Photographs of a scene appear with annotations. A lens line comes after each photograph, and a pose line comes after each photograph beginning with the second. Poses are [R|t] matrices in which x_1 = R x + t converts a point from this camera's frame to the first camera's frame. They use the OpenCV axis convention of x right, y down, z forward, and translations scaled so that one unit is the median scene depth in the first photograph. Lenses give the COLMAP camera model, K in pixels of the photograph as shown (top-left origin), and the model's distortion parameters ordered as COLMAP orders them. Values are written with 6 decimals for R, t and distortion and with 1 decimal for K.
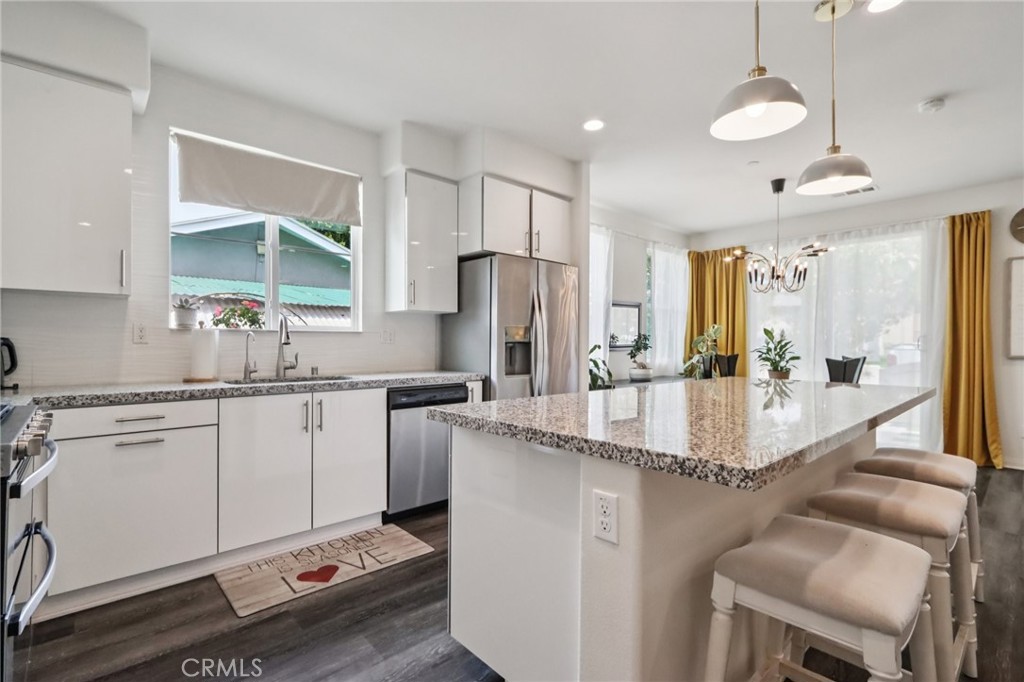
lens RADIAL K [[482.2, 0, 507.5], [0, 482.2, 342.5], [0, 0, 1]] dist [-0.000843, -0.000783]
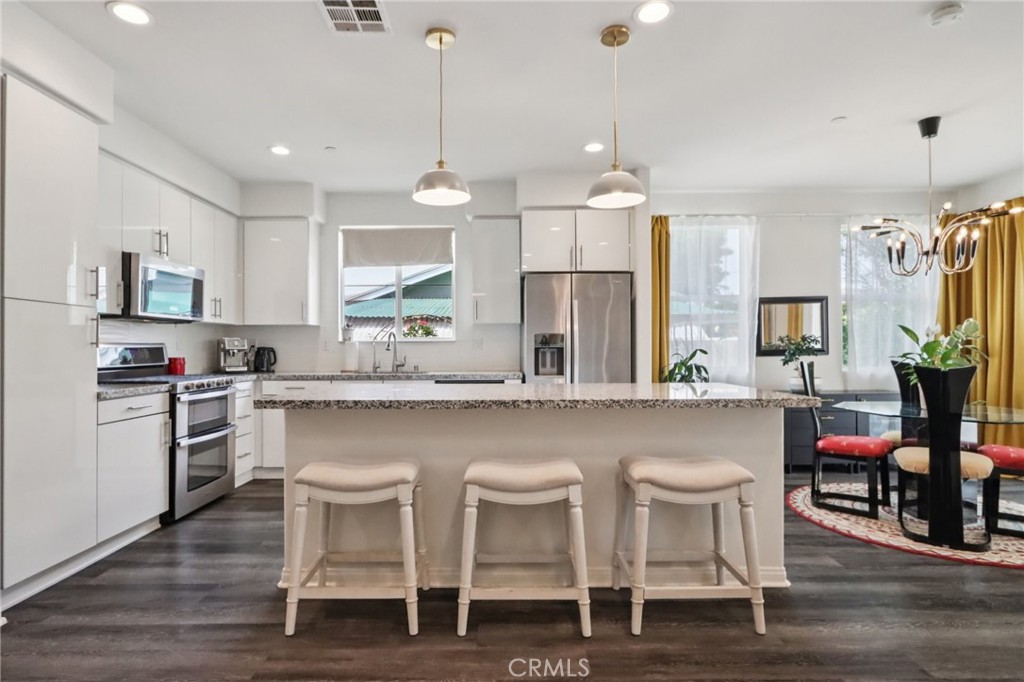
lens RADIAL K [[536.9, 0, 500.0], [0, 536.9, 339.9], [0, 0, 1]] dist [0.000684, -0.001491]
pose [[0.739875, -0.018895, -0.672479, 0.892370], [0.007635, 0.999777, -0.019690, 0.006587], [0.672702, 0.009433, 0.739854, -0.040150]]
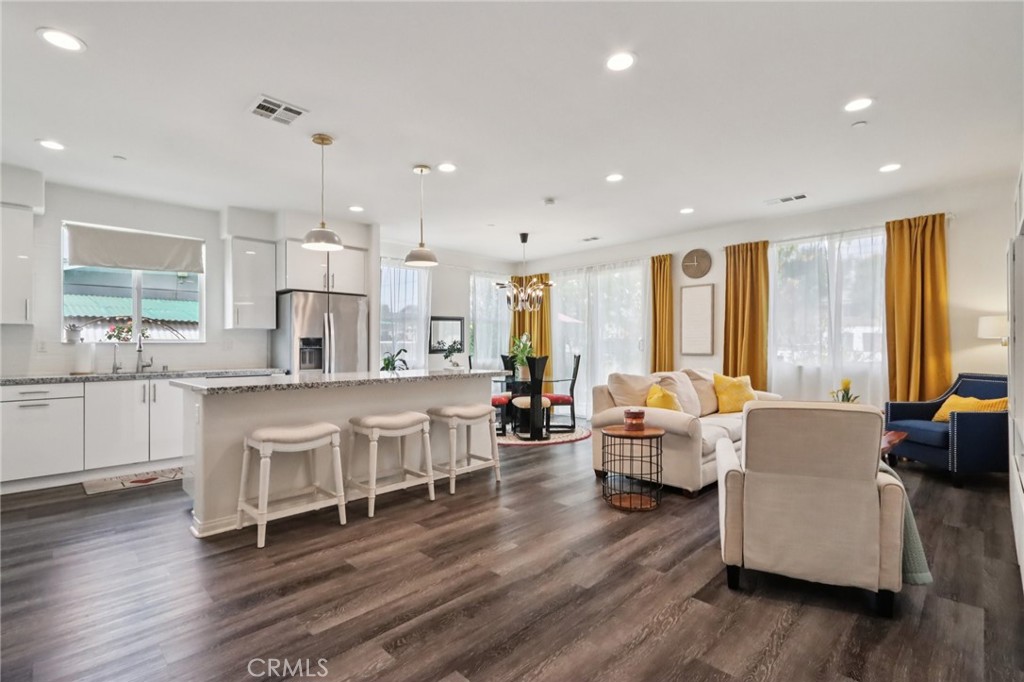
lens RADIAL K [[482.2, 0, 516.2], [0, 482.2, 341.1], [0, 0, 1]] dist [-0.000843, -0.000783]
pose [[0.998100, -0.011739, 0.060493, 0.643055], [0.012575, 0.999830, -0.013467, 0.006290], [-0.060324, 0.014202, 0.998078, -0.631694]]
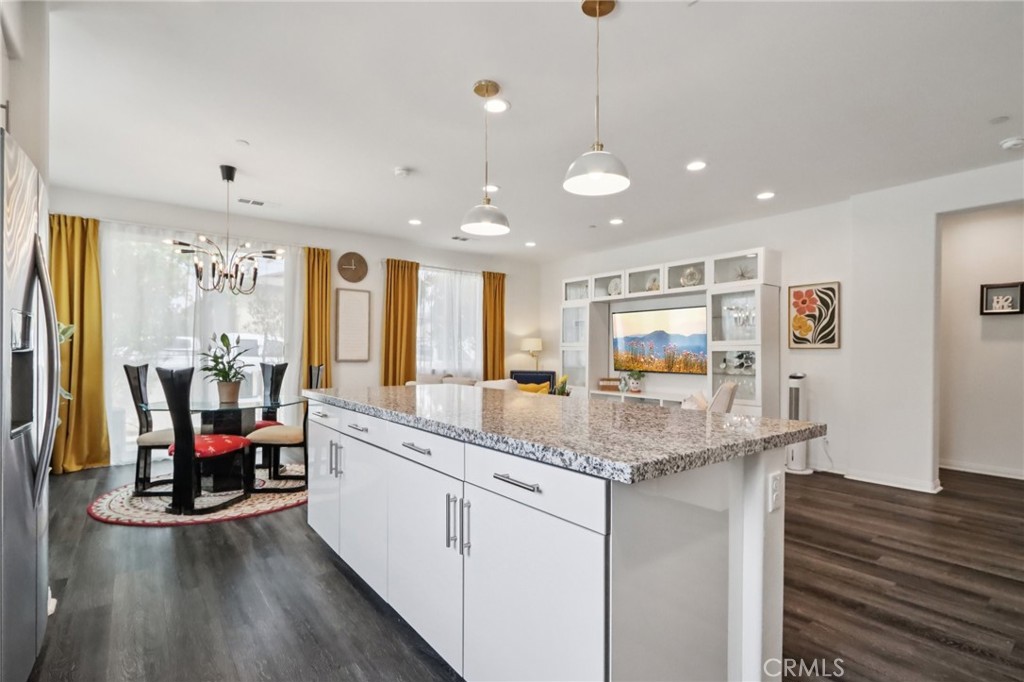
lens RADIAL K [[482.2, 0, 508.8], [0, 482.2, 354.9], [0, 0, 1]] dist [-0.000843, -0.000783]
pose [[0.070426, -0.009627, 0.997471, -0.422580], [-0.009013, 0.999906, 0.010287, -0.005303], [-0.997476, -0.009715, 0.070333, 0.599532]]
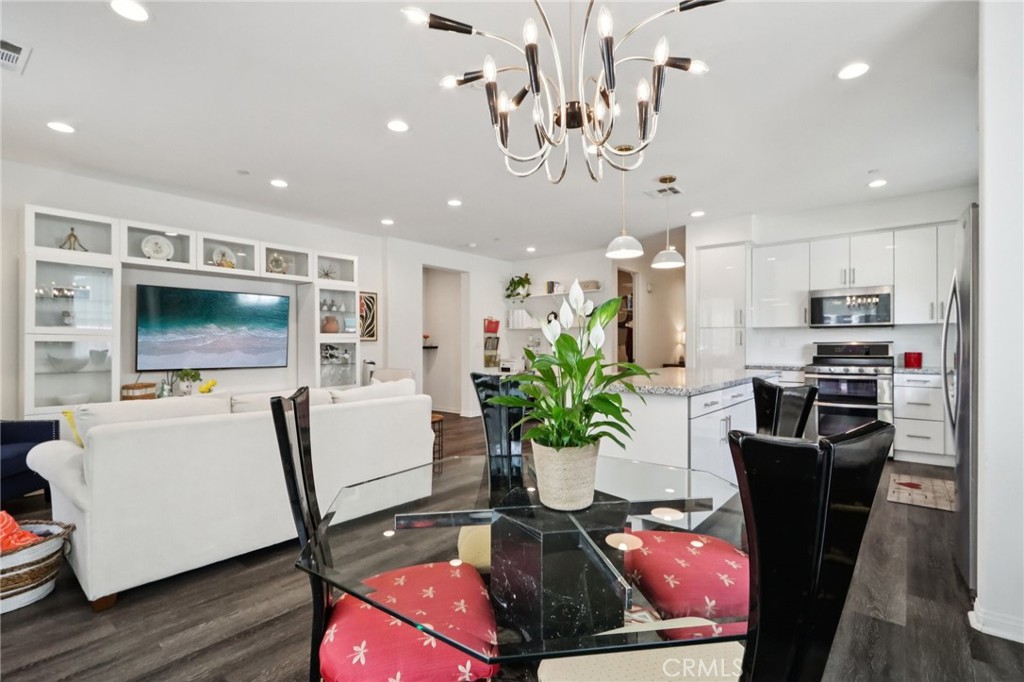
lens RADIAL K [[482.2, 0, 496.7], [0, 482.2, 345.6], [0, 0, 1]] dist [-0.000843, -0.000783]
pose [[-0.991270, -0.003461, -0.131800, 0.926732], [-0.003398, 0.999994, -0.000701, -0.000162], [0.131802, -0.000247, -0.991276, 1.844590]]
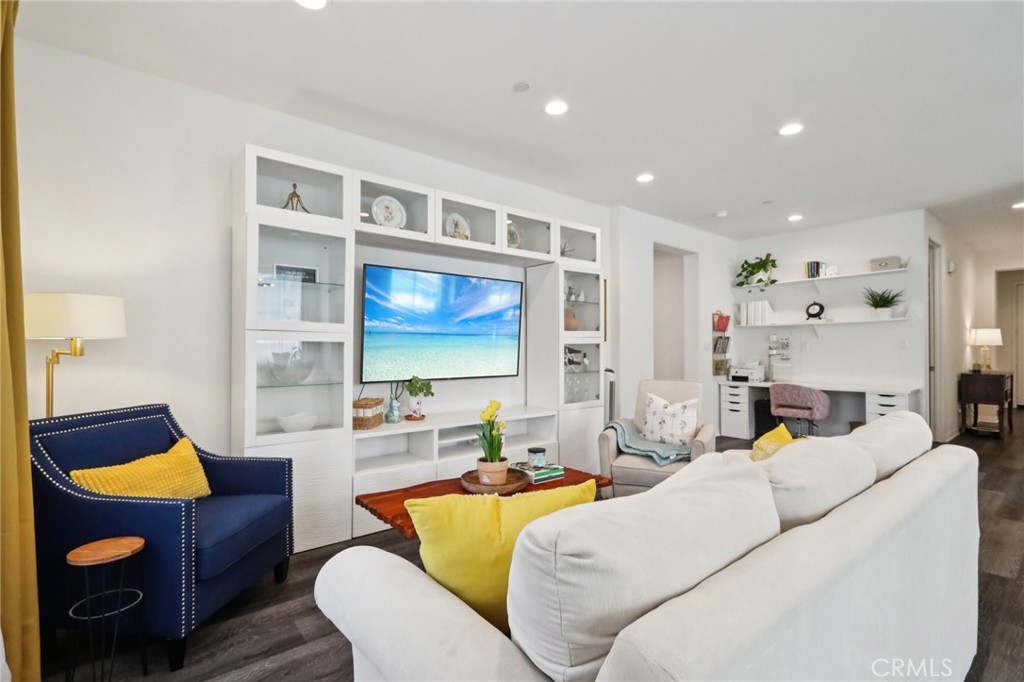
lens RADIAL K [[482.2, 0, 501.1], [0, 482.2, 343.4], [0, 0, 1]] dist [-0.000843, -0.000783]
pose [[-0.997253, -0.001998, 0.074043, 1.416936], [-0.002802, 0.999938, -0.010755, 0.004626], [-0.074017, -0.010933, -0.997197, 1.313900]]
